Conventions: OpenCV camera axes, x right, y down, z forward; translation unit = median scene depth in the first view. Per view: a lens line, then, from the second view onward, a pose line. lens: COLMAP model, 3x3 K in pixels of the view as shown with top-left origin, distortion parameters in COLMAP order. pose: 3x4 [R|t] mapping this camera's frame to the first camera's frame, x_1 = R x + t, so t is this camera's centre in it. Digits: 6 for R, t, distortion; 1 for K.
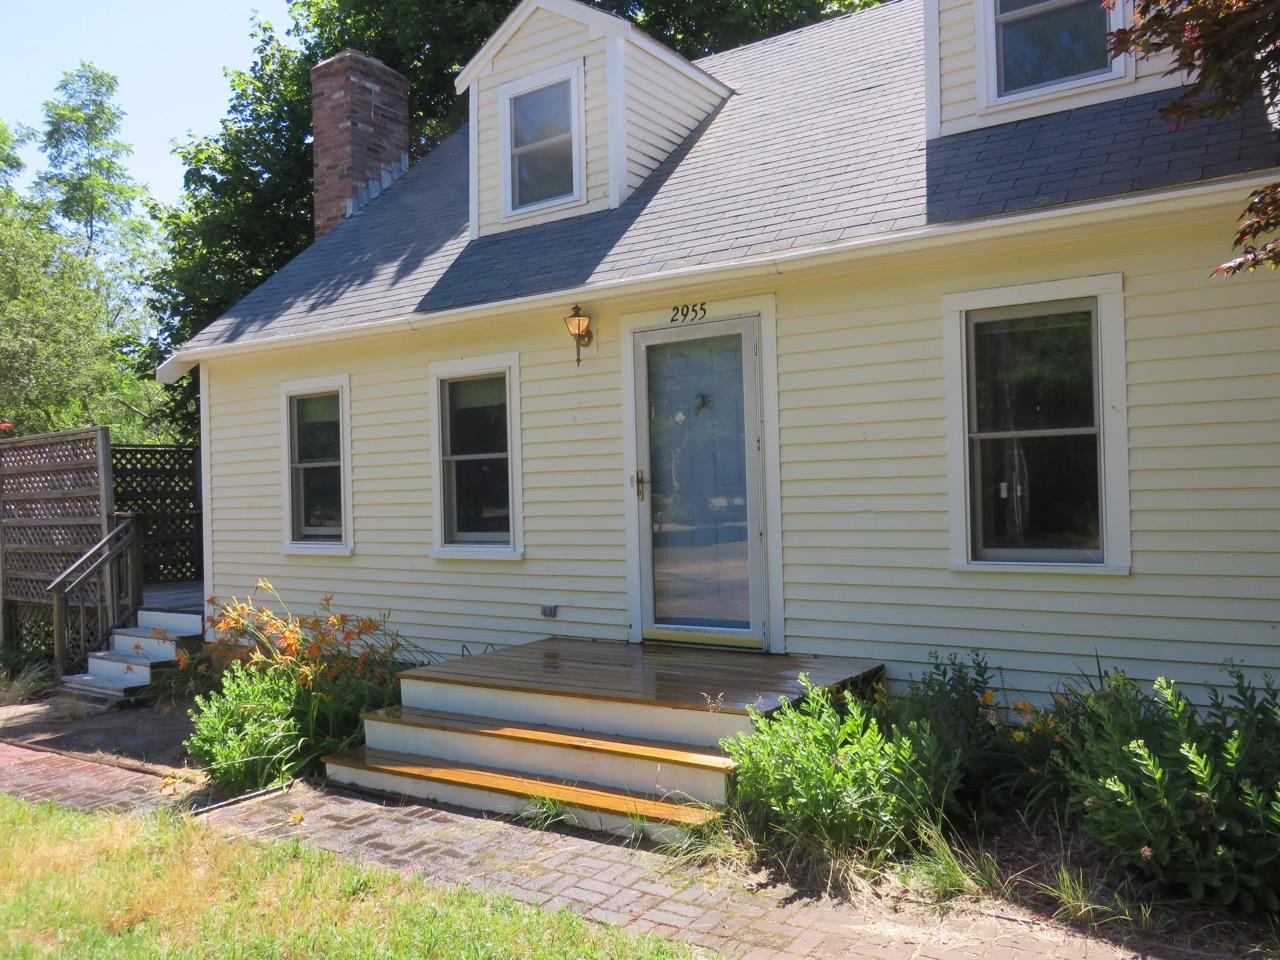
lens RADIAL K [[1048.8, 0, 640.0], [0, 1048.8, 480.0], [0, 0, 1]] dist [0.000430, 0.000239]
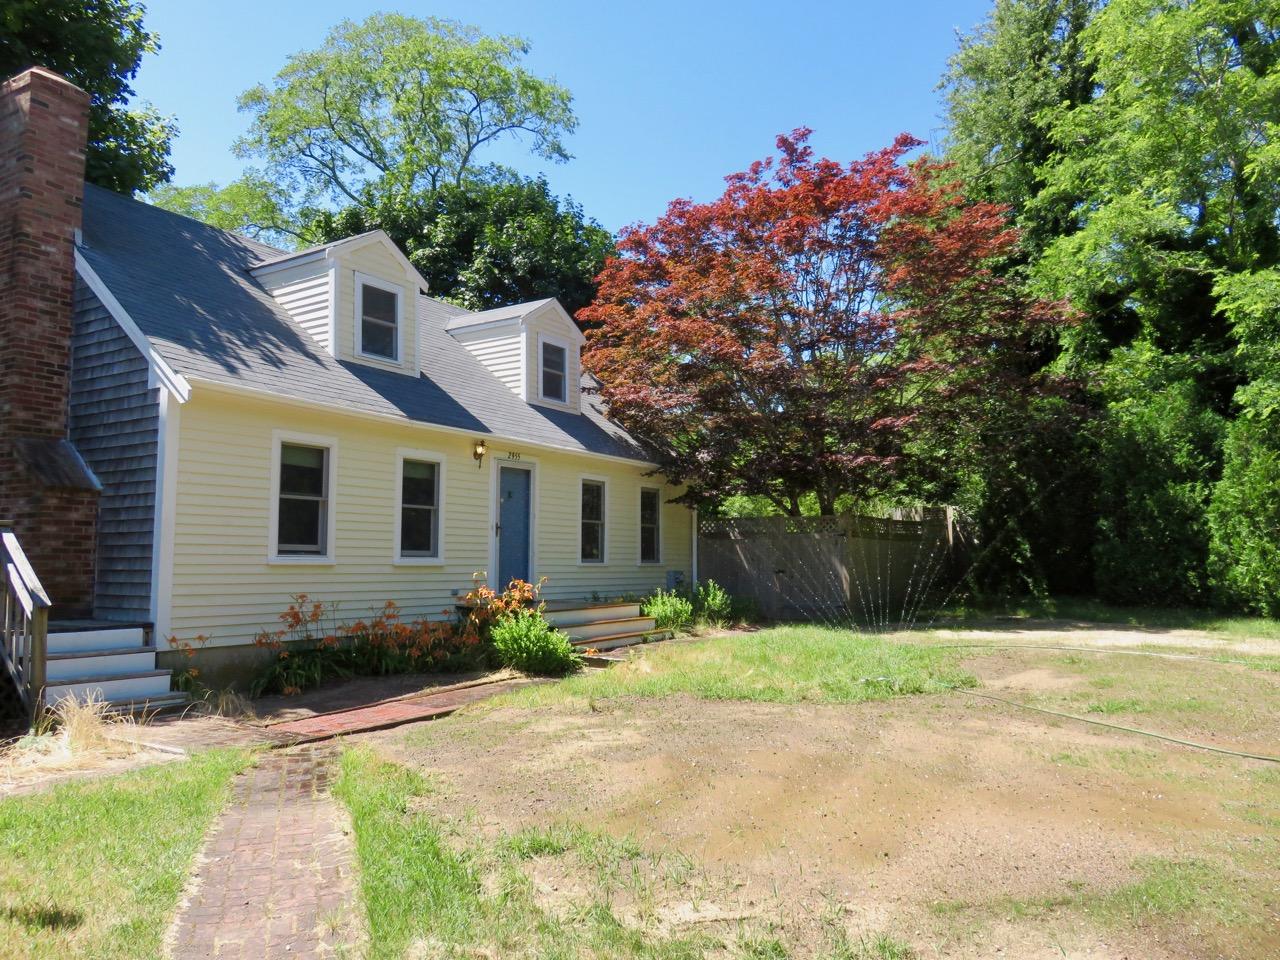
lens RADIAL K [[960.9, 0, 640.0], [0, 960.9, 480.0], [0, 0, 1]] dist [-0.009627, 0.002938]
pose [[-0.015406, 0.100229, 0.994845, -1.815863], [-0.043105, 0.993972, -0.100808, 0.080733], [-0.998952, -0.044436, -0.010993, 0.673298]]
